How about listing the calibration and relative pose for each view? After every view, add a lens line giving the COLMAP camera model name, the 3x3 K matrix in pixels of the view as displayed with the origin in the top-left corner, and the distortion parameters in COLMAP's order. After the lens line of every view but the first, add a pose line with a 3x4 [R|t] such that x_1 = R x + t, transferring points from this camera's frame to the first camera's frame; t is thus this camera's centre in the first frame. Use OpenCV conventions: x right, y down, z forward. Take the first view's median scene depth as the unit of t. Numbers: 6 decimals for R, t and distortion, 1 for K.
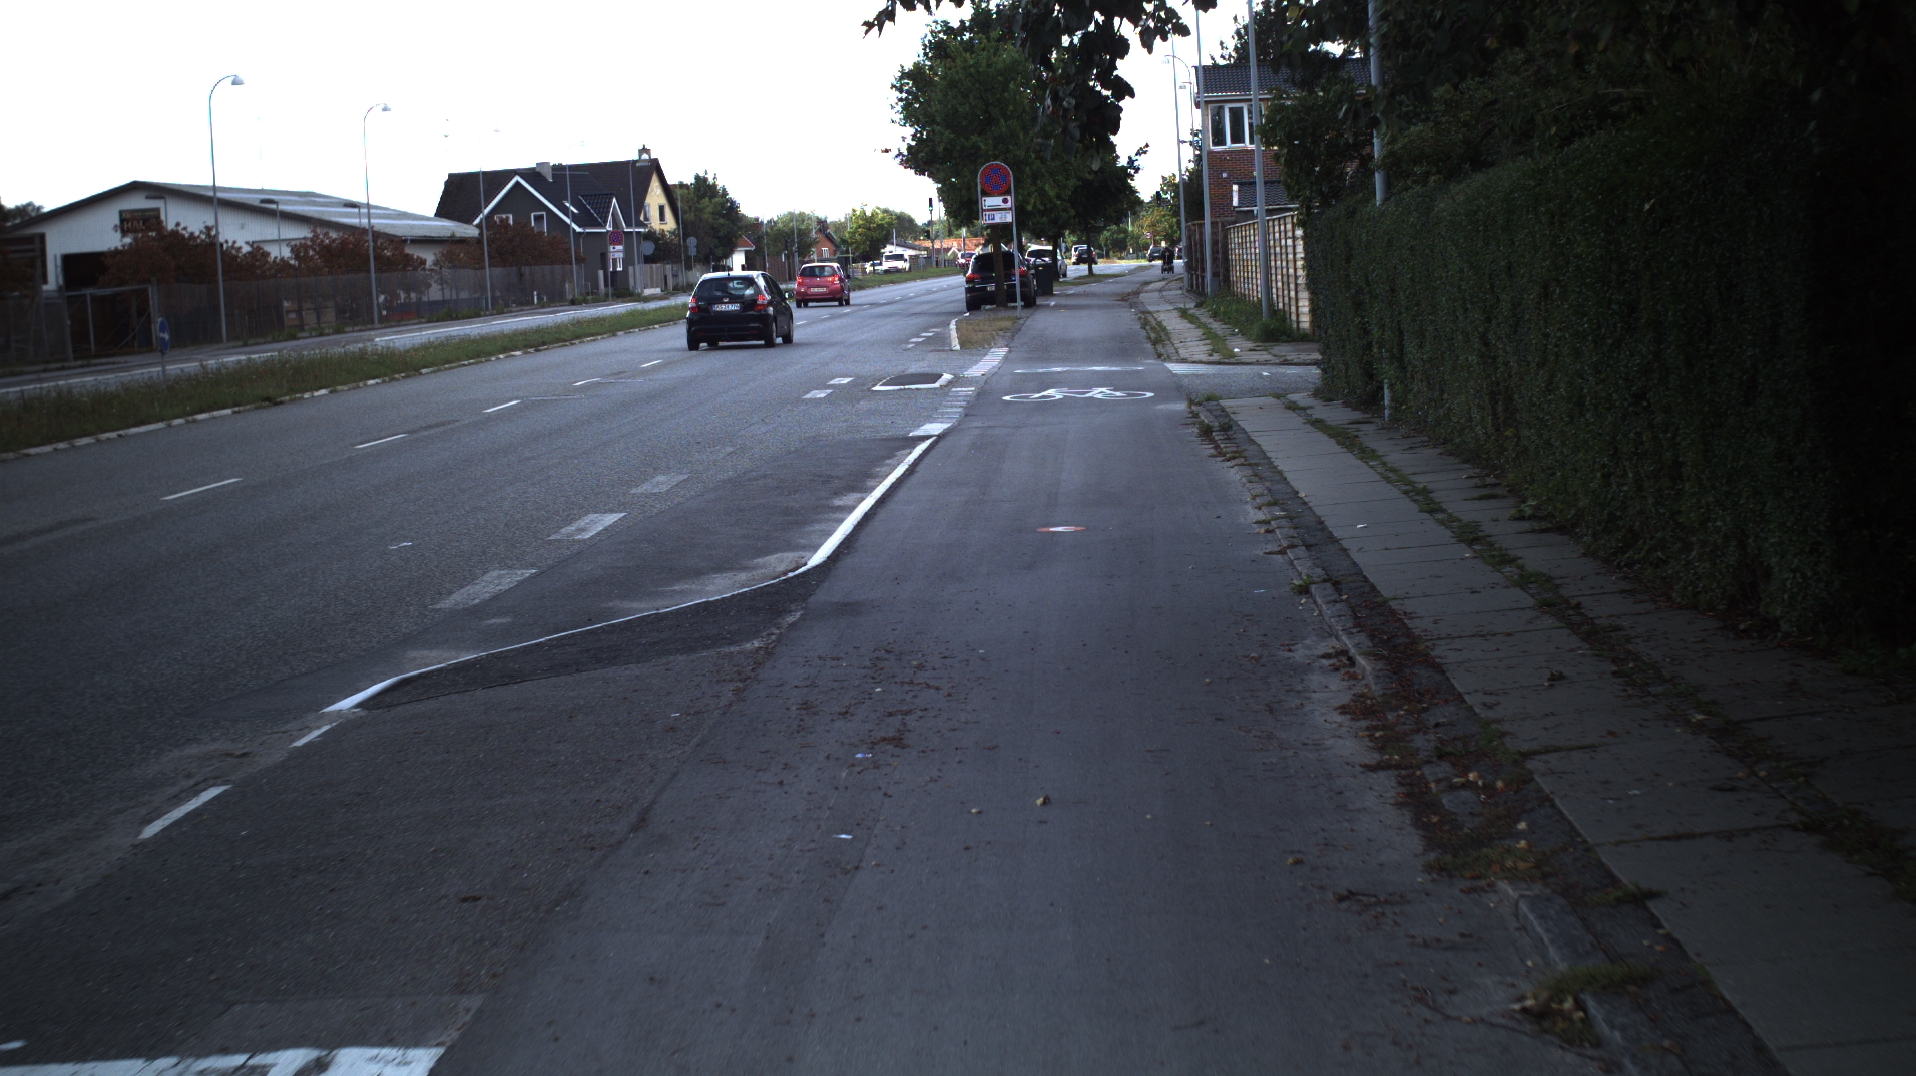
lens RADIAL K [[3238.7, 0, 961.9], [0, 3238.7, 536.8], [0, 0, 1]] dist [-0.250806, 0.000000]
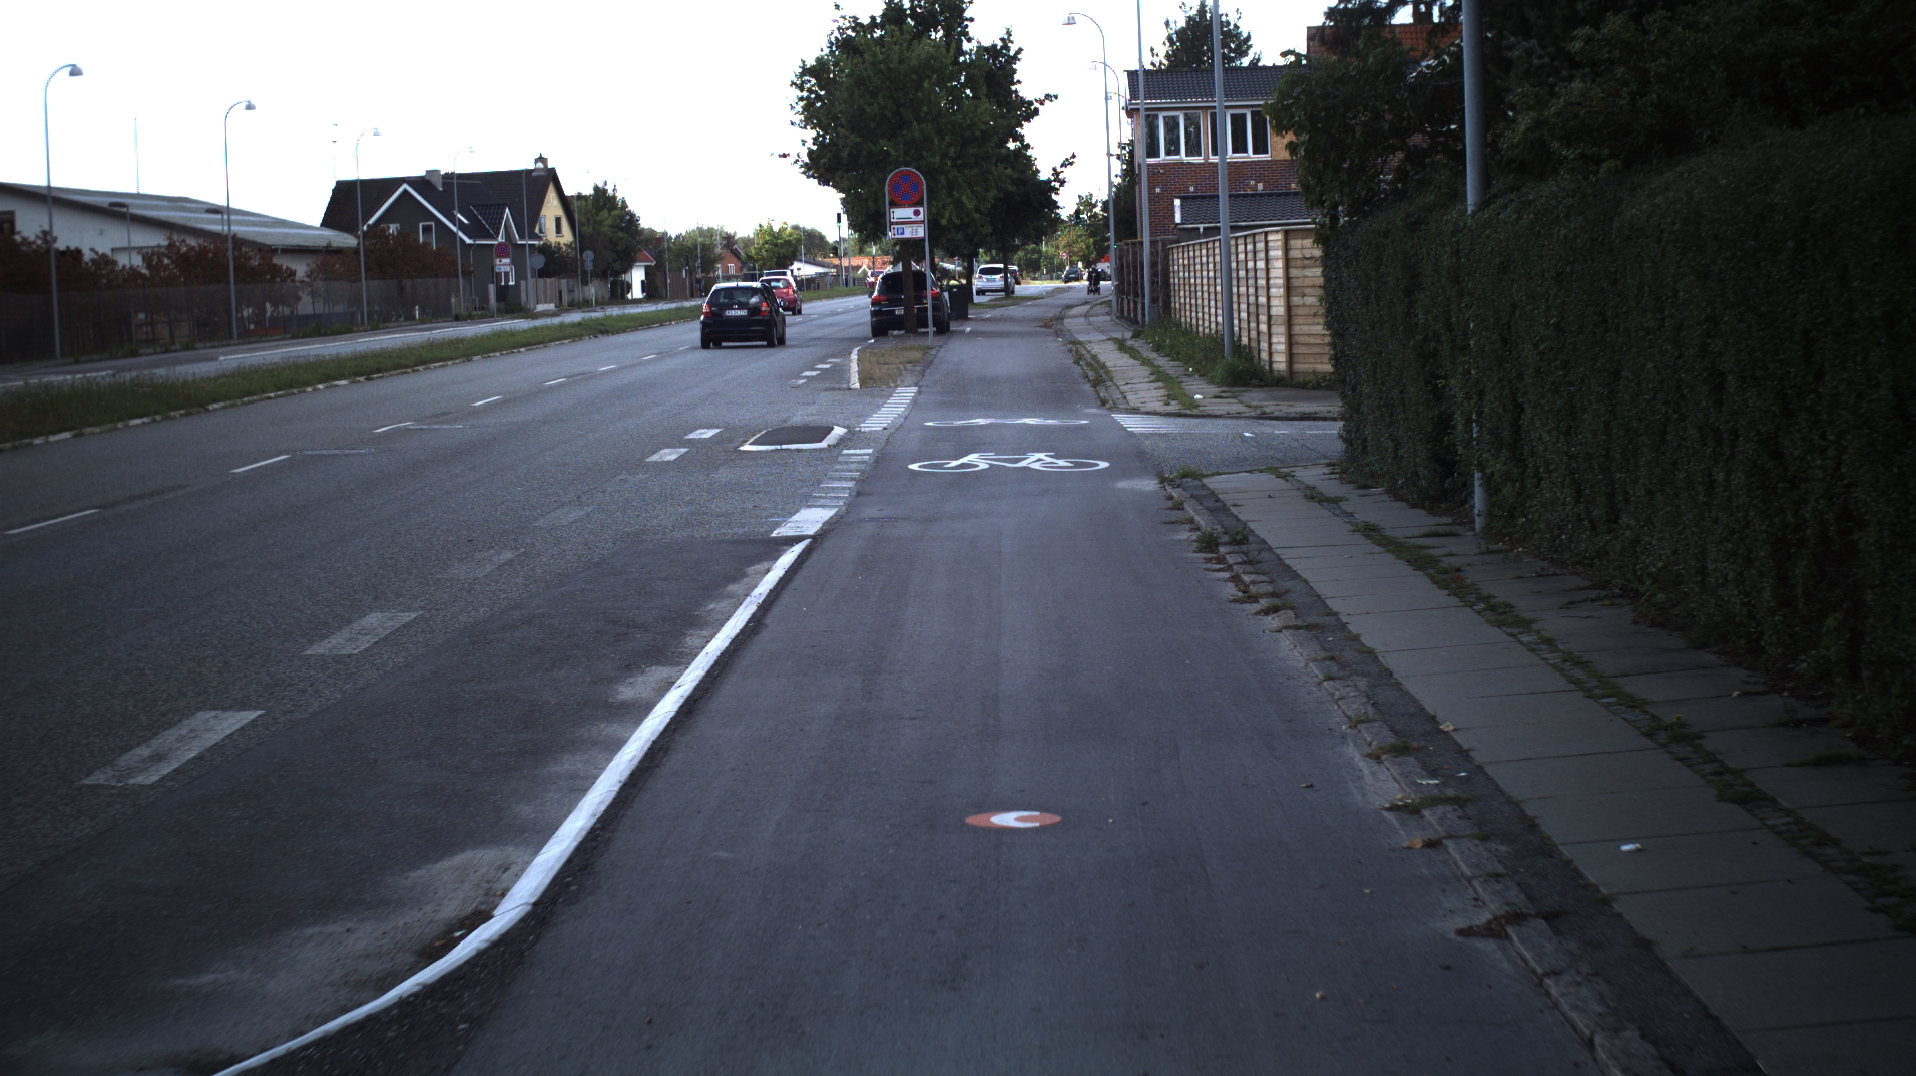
lens RADIAL K [[3188.4, 0, 961.6], [0, 3188.4, 546.5], [0, 0, 1]] dist [-0.225550, 0.000000]
pose [[0.999513, 0.012624, 0.028529, 0.002411], [-0.012583, 0.999920, -0.001622, -0.014105], [-0.028547, 0.001262, 0.999592, 0.157240]]
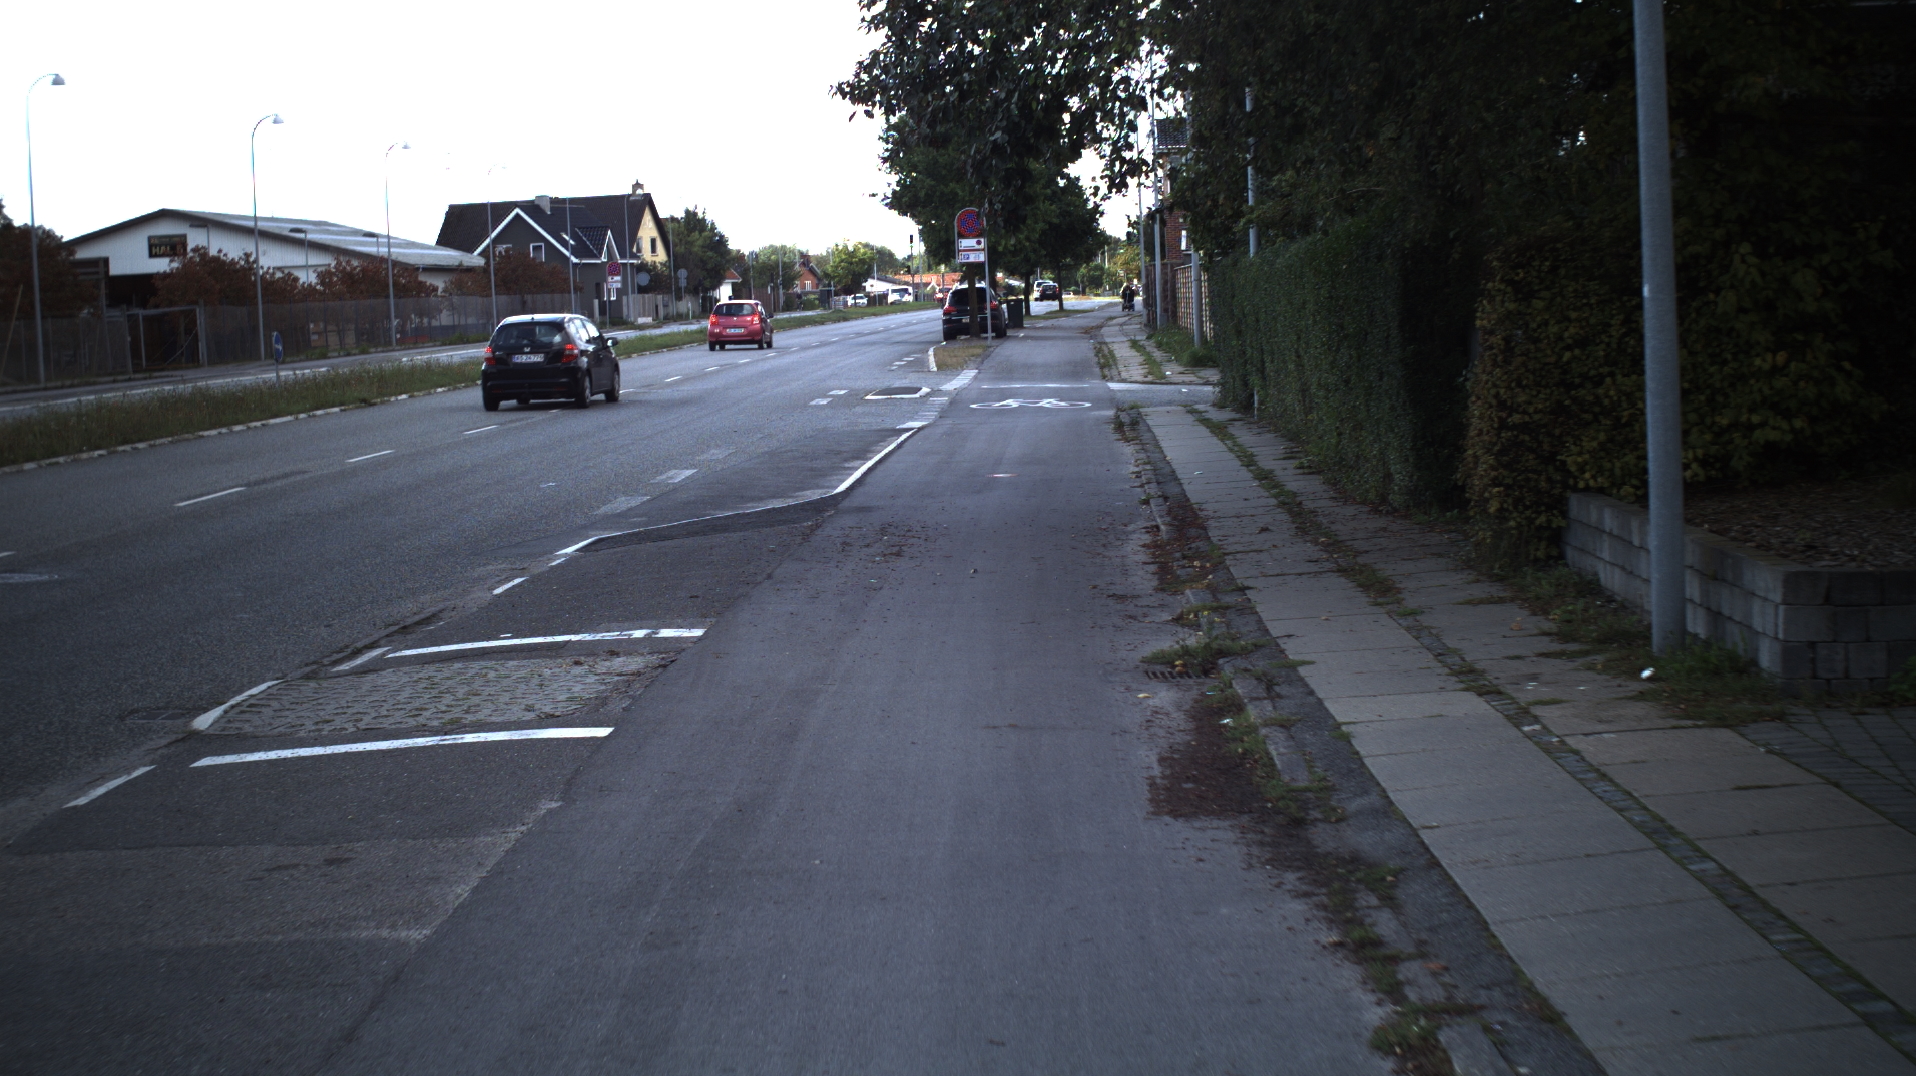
lens RADIAL K [[3238.7, 0, 957.2], [0, 3238.7, 534.4], [0, 0, 1]] dist [-0.250806, 0.000000]
pose [[0.999890, 0.013584, 0.006021, 0.000469], [-0.013515, 0.999843, -0.011491, 0.012556], [-0.006176, 0.011408, 0.999916, -0.146024]]
